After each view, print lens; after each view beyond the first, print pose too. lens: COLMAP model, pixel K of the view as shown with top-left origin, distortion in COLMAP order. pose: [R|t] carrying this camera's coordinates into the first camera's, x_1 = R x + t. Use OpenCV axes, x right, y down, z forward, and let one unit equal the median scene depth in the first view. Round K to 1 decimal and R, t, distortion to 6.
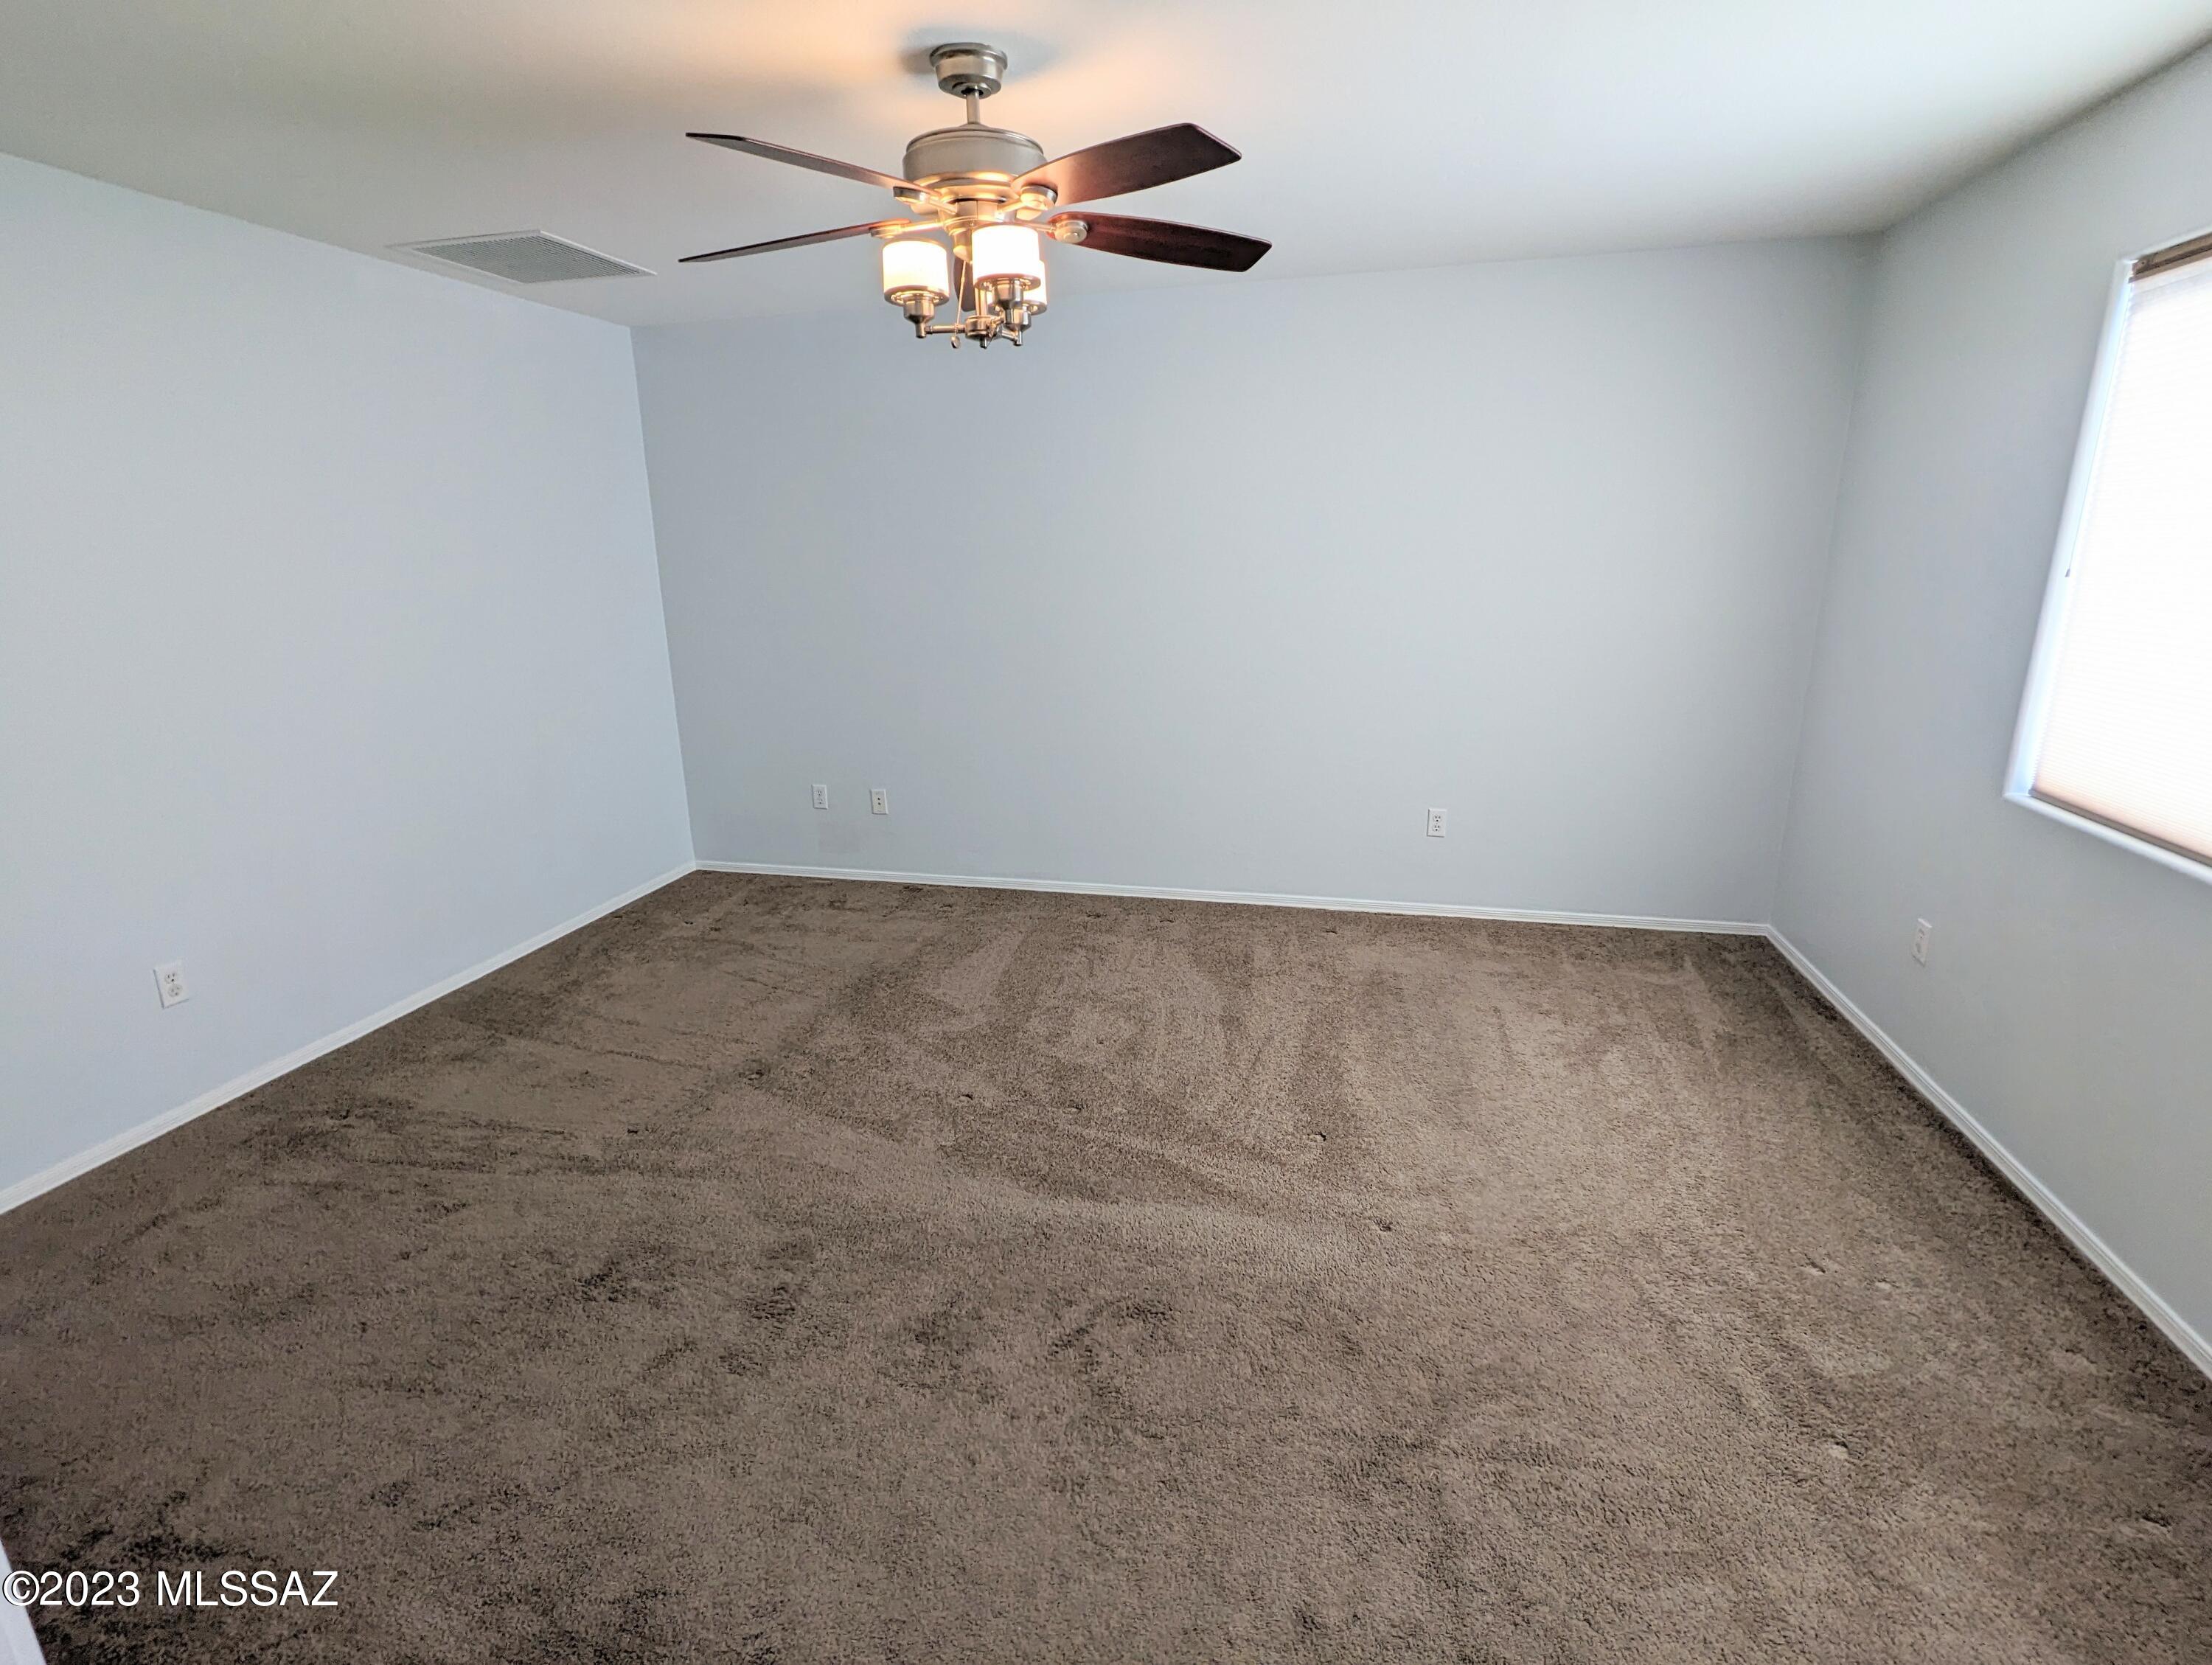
lens RADIAL K [[1053.1, 0, 1103.1], [0, 1053.1, 831.7], [0, 0, 1]] dist [0.000873, -0.000213]
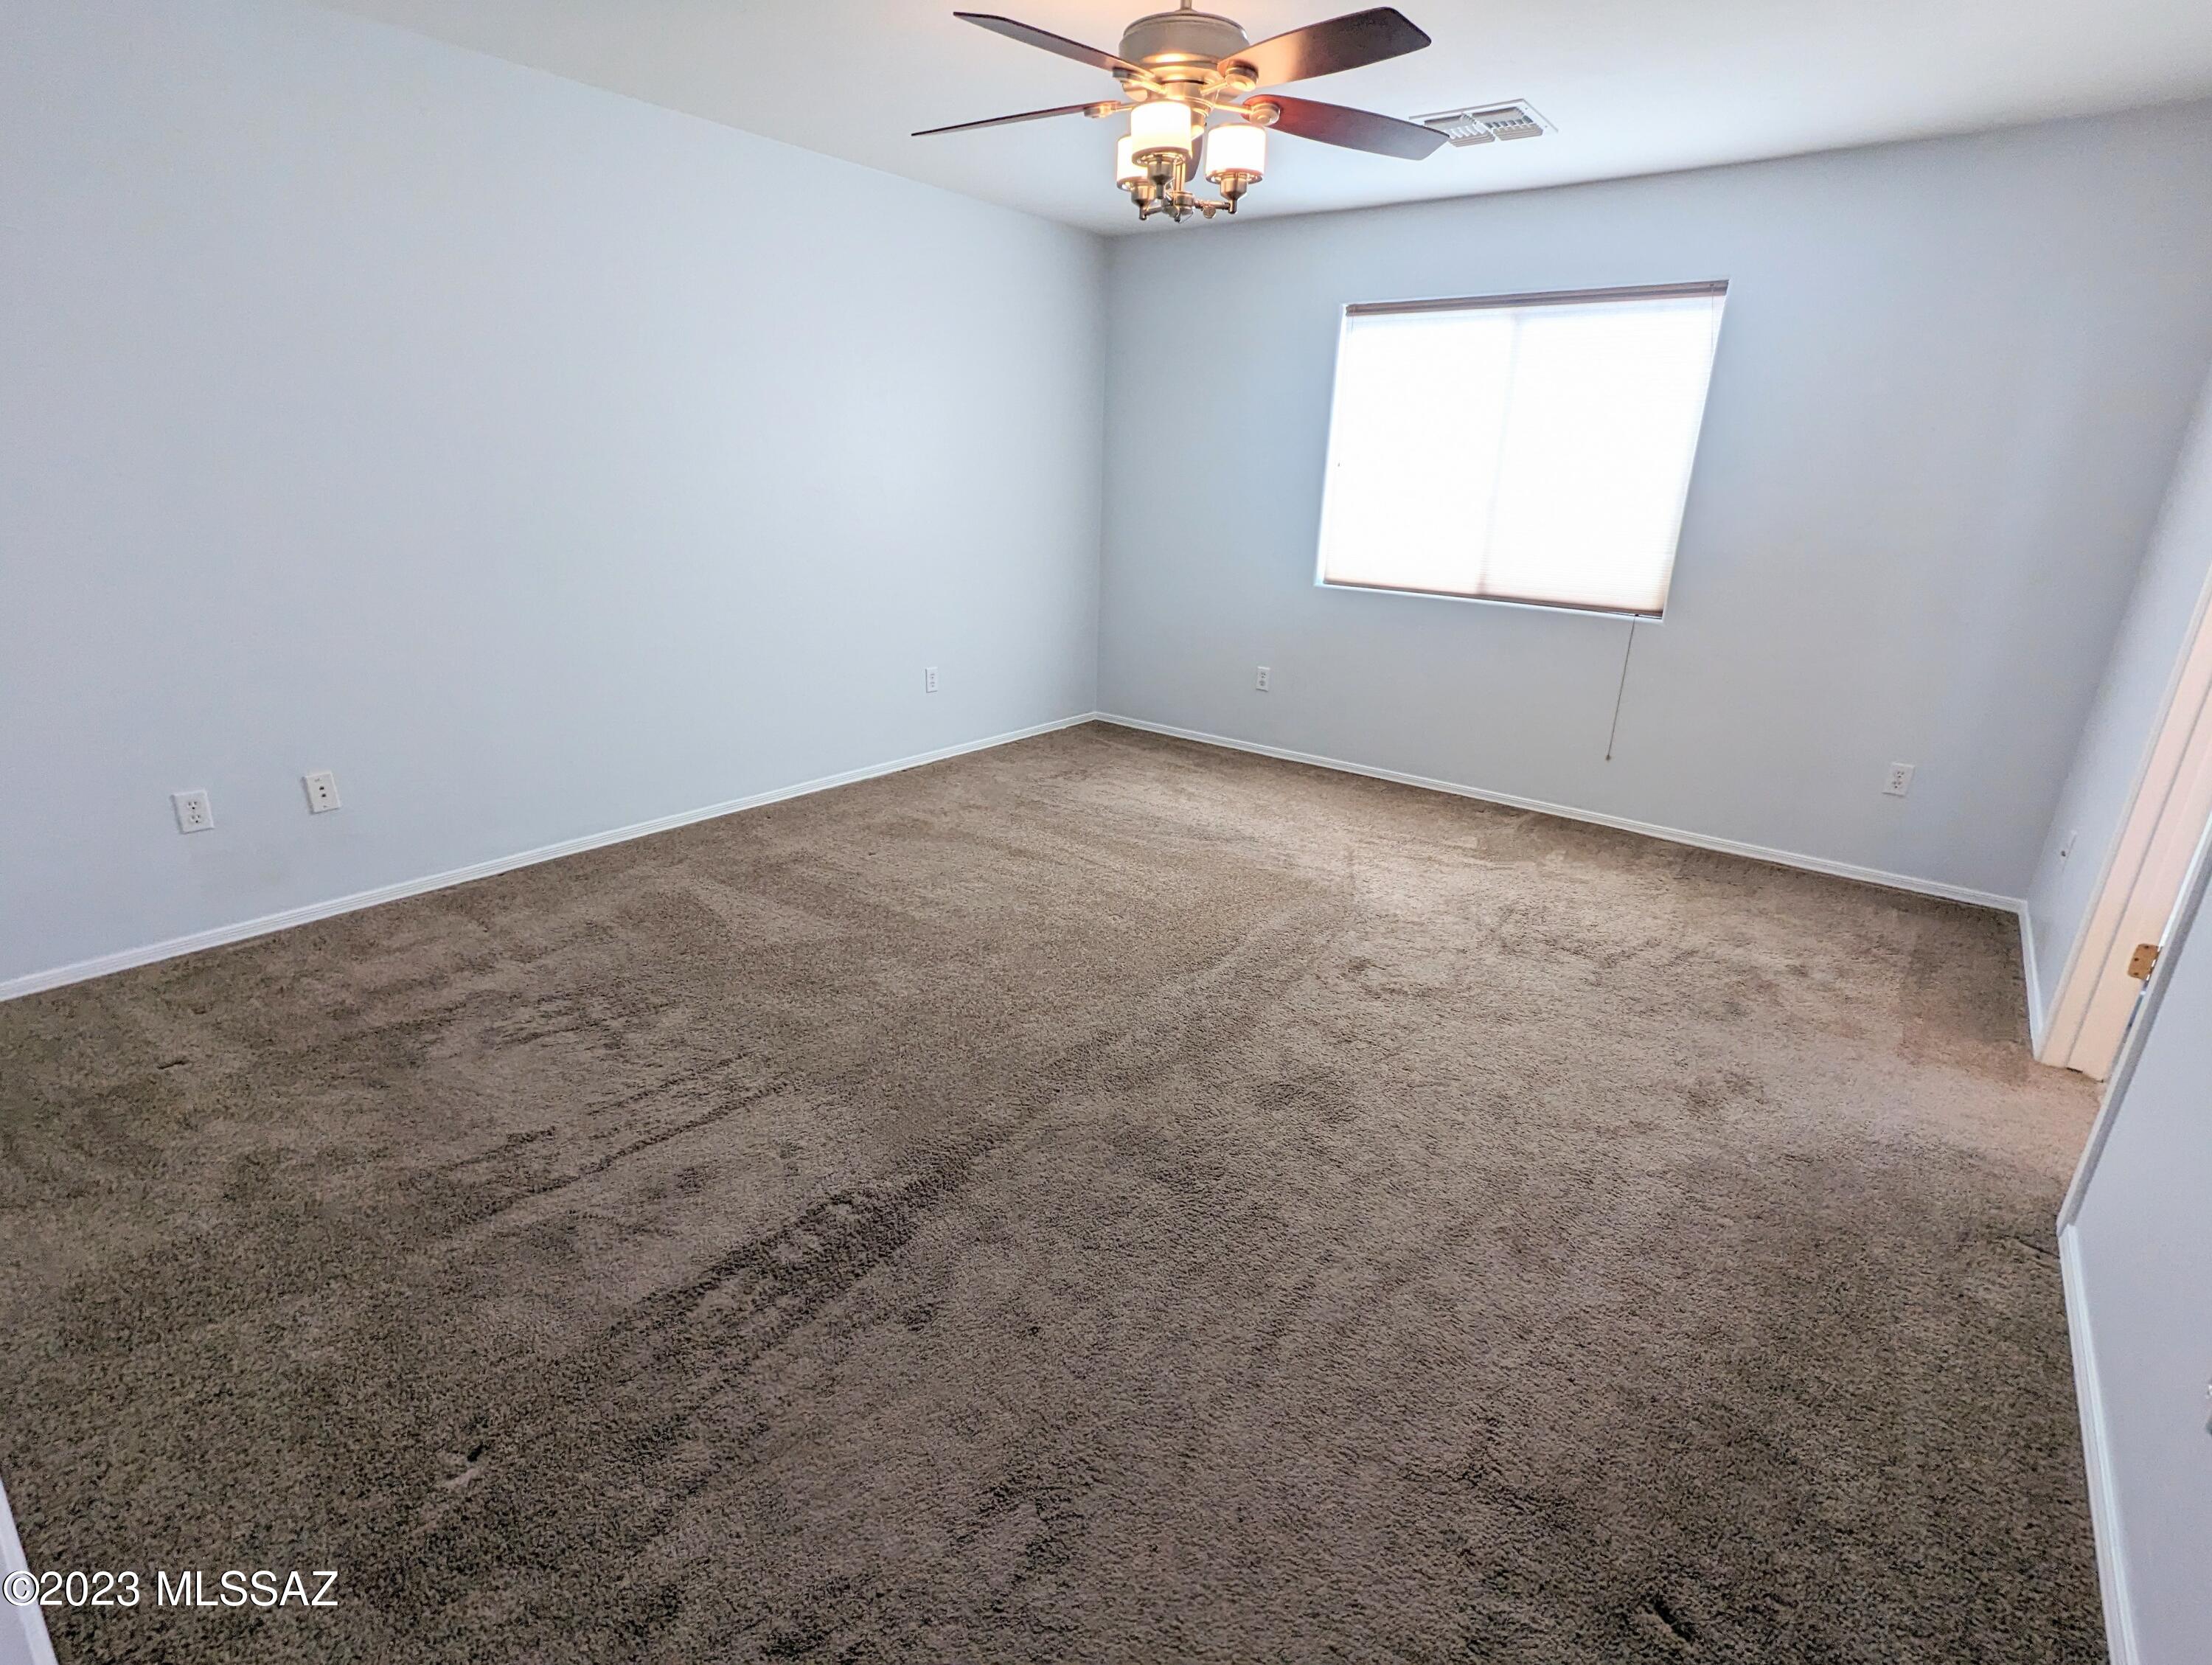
lens RADIAL K [[1053.1, 0, 1106.1], [0, 1053.1, 829.5], [0, 0, 1]] dist [0.000873, -0.000213]
pose [[0.413153, -0.269212, 0.869960, -0.819297], [0.204971, 0.958283, 0.199201, -0.051829], [-0.887295, 0.096016, 0.451098, 0.397989]]
